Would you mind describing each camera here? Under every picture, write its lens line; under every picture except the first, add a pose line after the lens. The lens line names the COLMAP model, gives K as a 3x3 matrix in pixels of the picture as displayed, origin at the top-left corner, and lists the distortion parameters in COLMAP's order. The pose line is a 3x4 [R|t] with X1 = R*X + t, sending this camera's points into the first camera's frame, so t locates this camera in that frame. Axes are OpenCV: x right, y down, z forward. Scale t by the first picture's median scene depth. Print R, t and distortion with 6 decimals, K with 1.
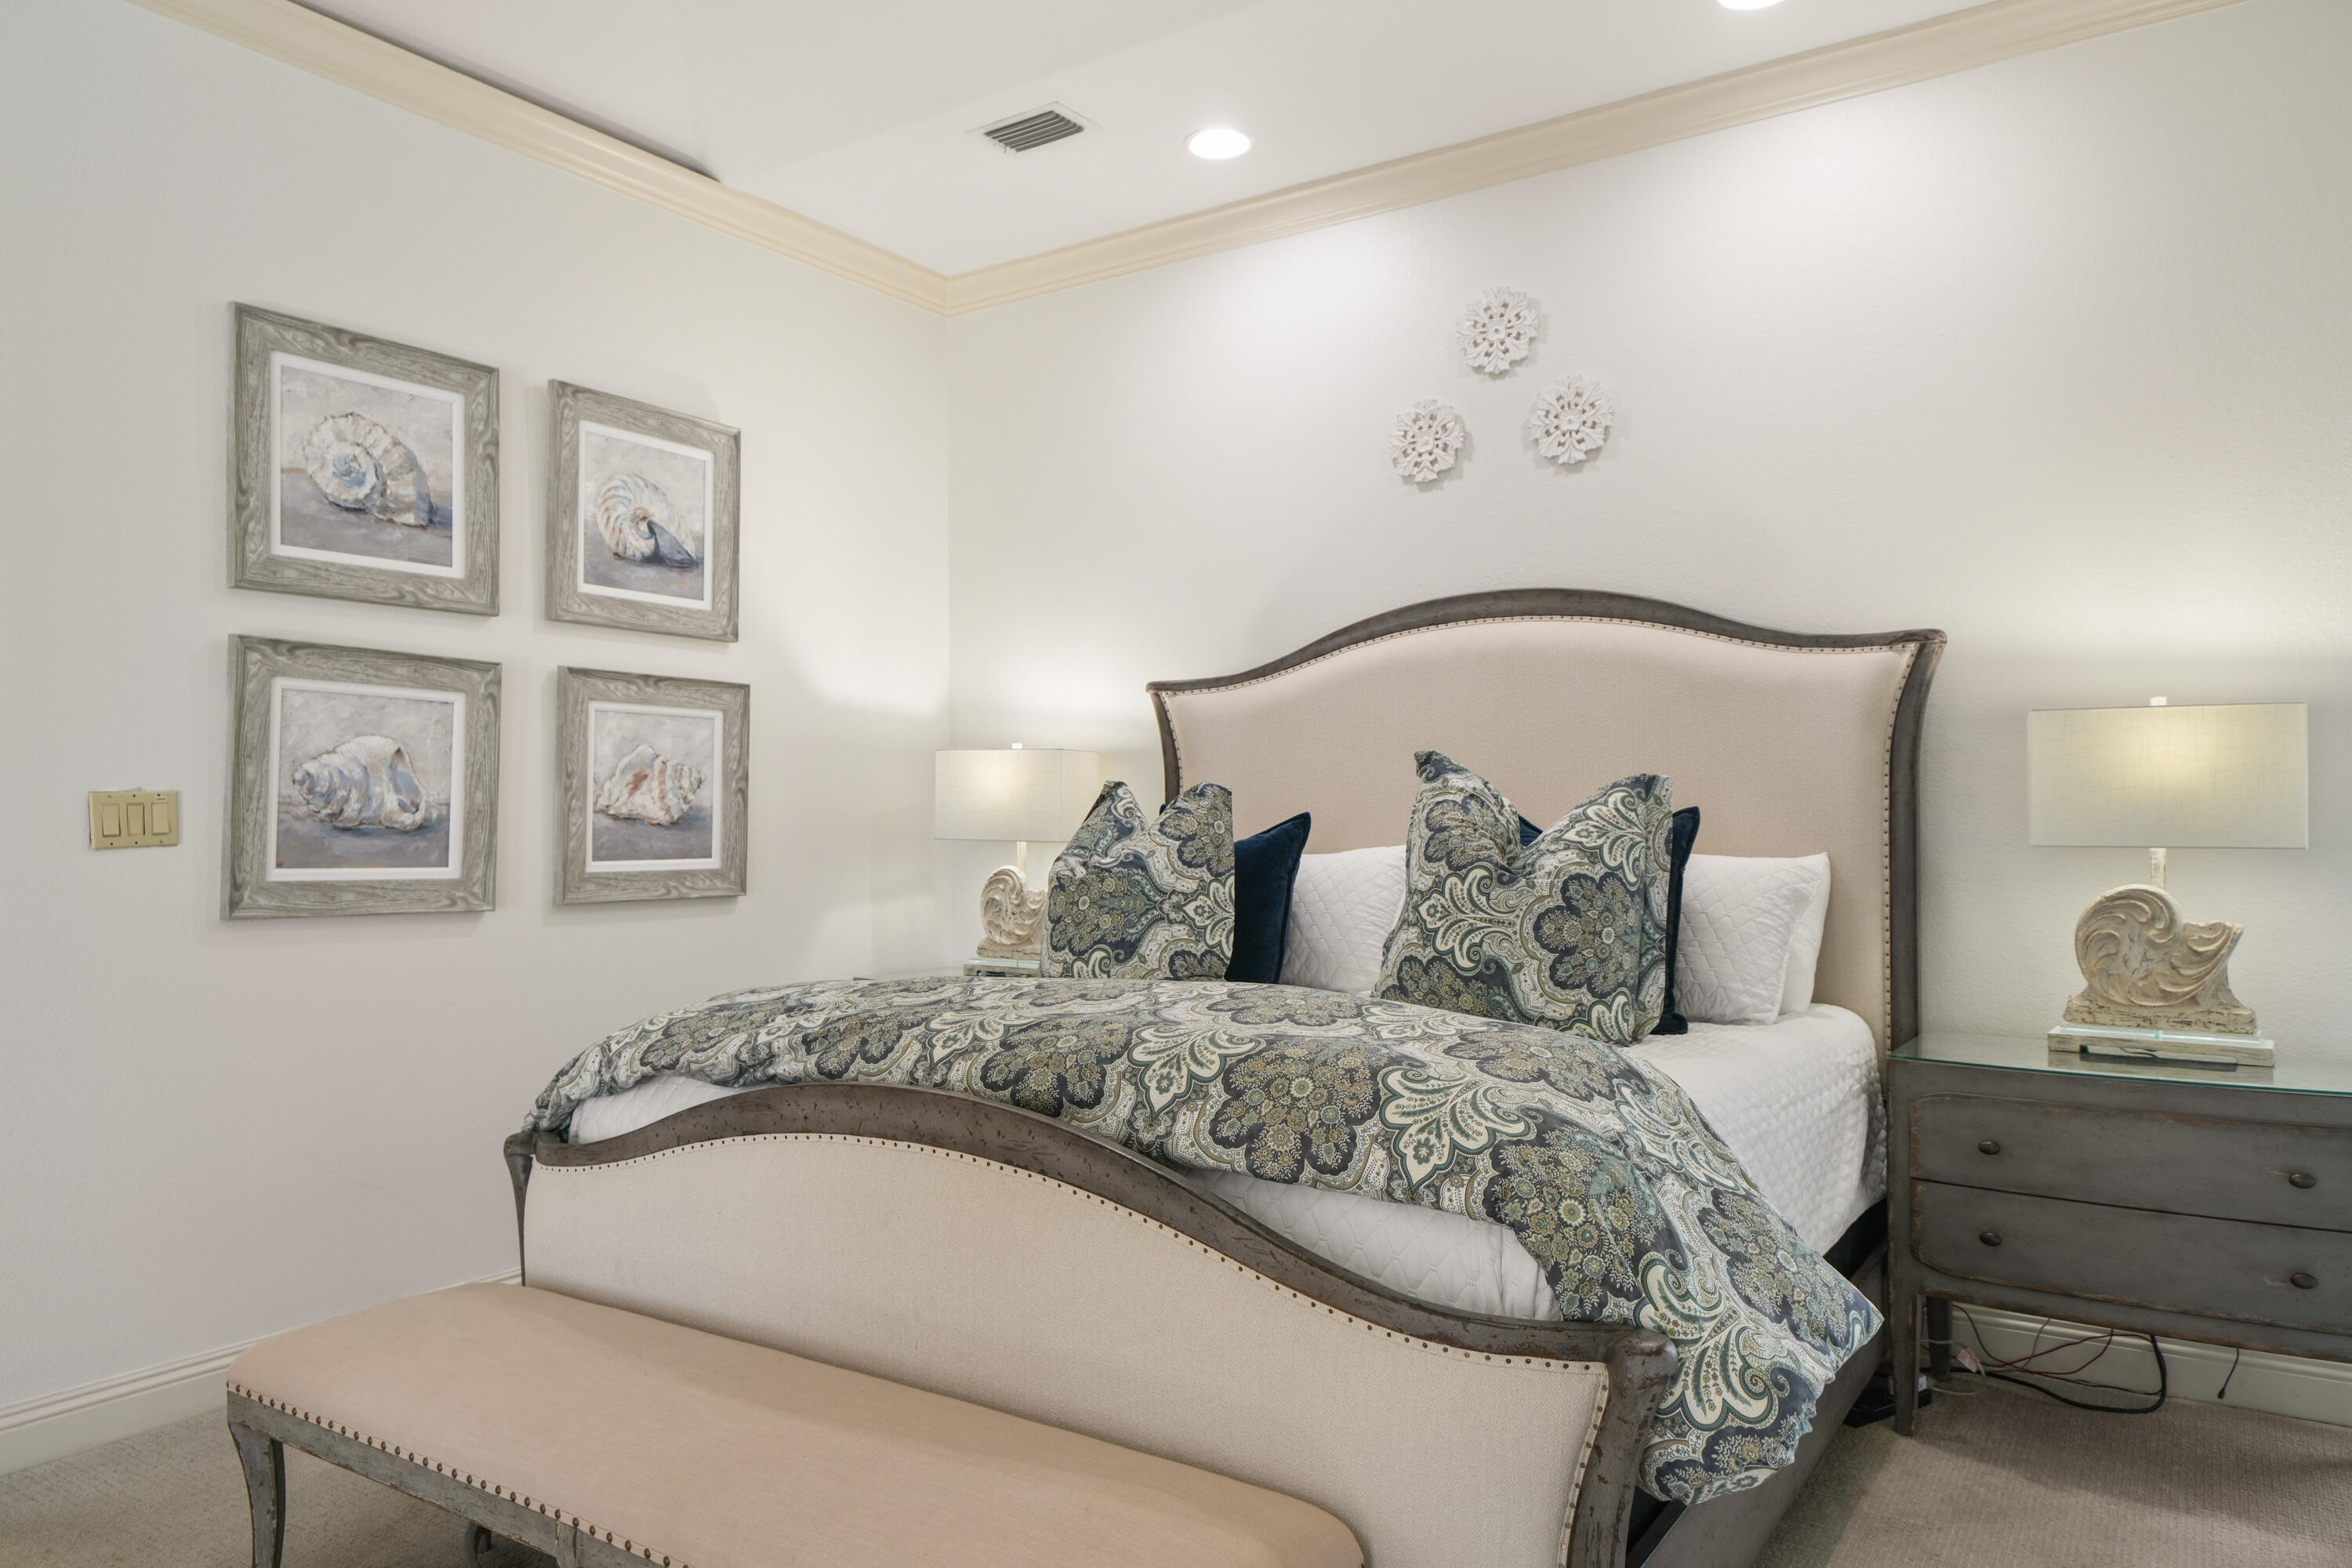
lens RADIAL K [[1533.4, 0, 1181.2], [0, 1533.4, 844.3], [0, 0, 1]] dist [0.003049, 0.001136]
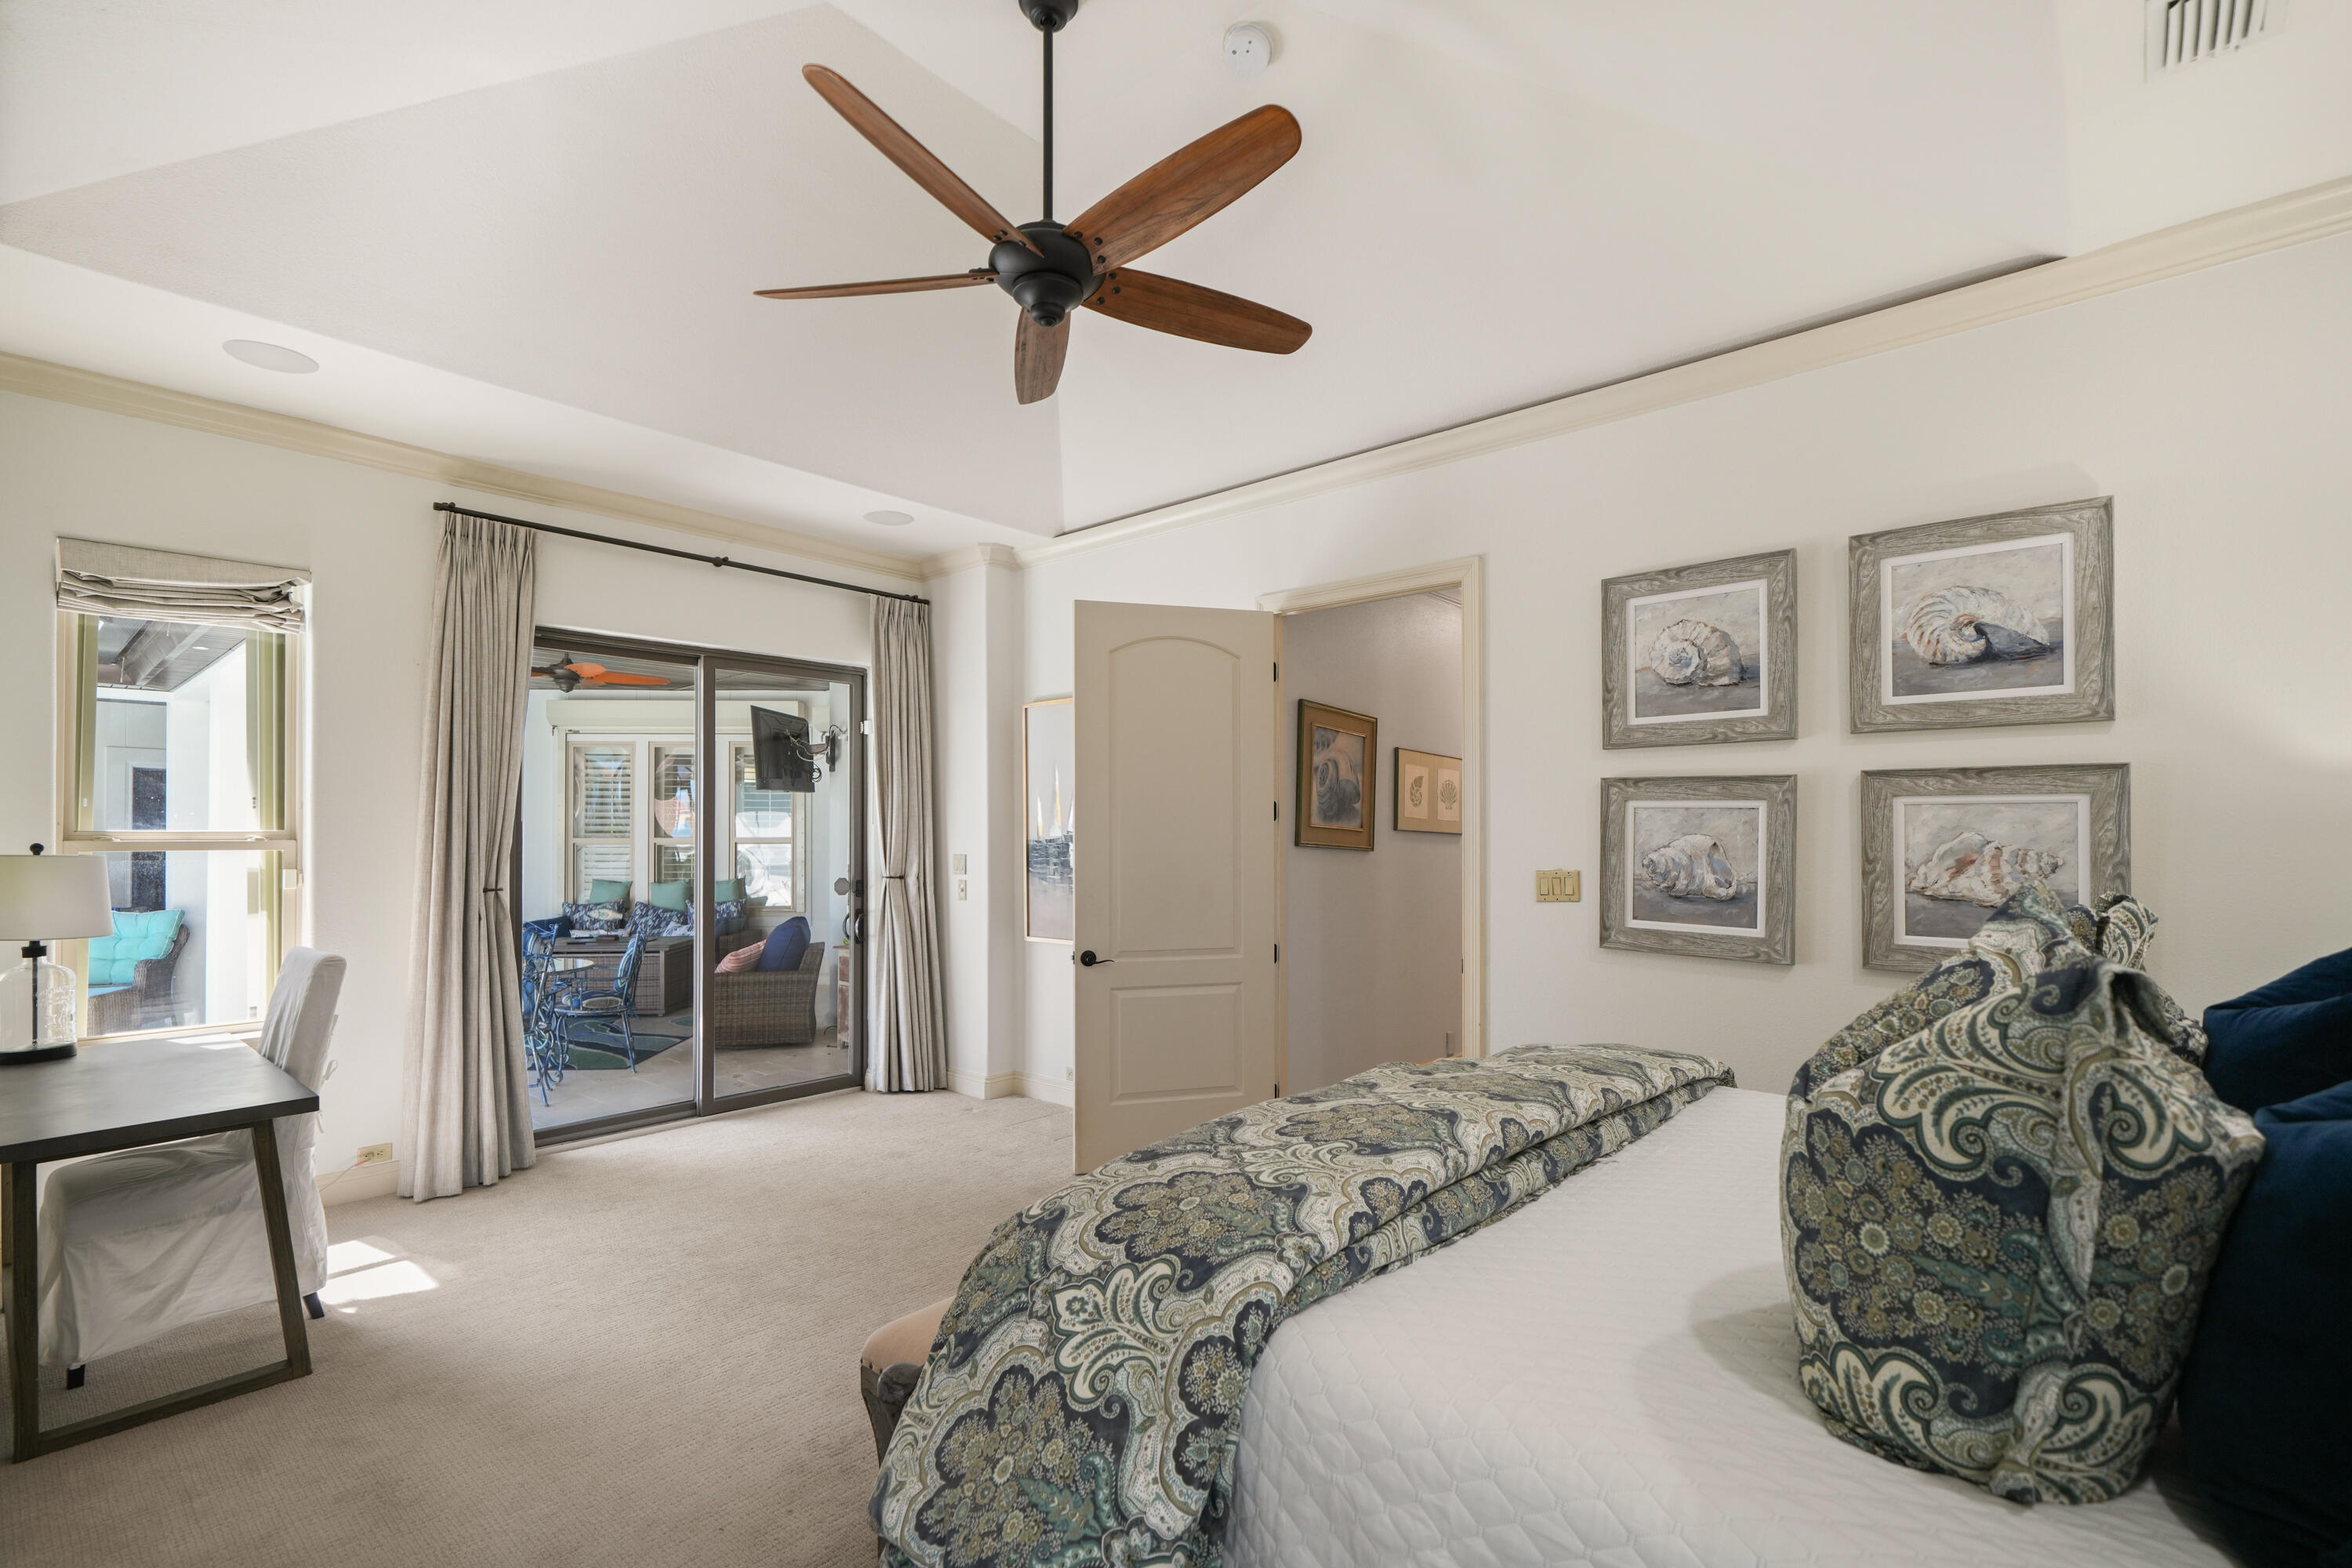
lens RADIAL K [[1066.5, 0, 1174.4], [0, 1066.5, 857.3], [0, 0, 1]] dist [0.003247, 0.000185]
pose [[-0.136650, 0.023447, -0.990342, 0.530273], [-0.018492, 0.999485, 0.026216, -0.063673], [0.990447, 0.021896, -0.136146, 0.615782]]
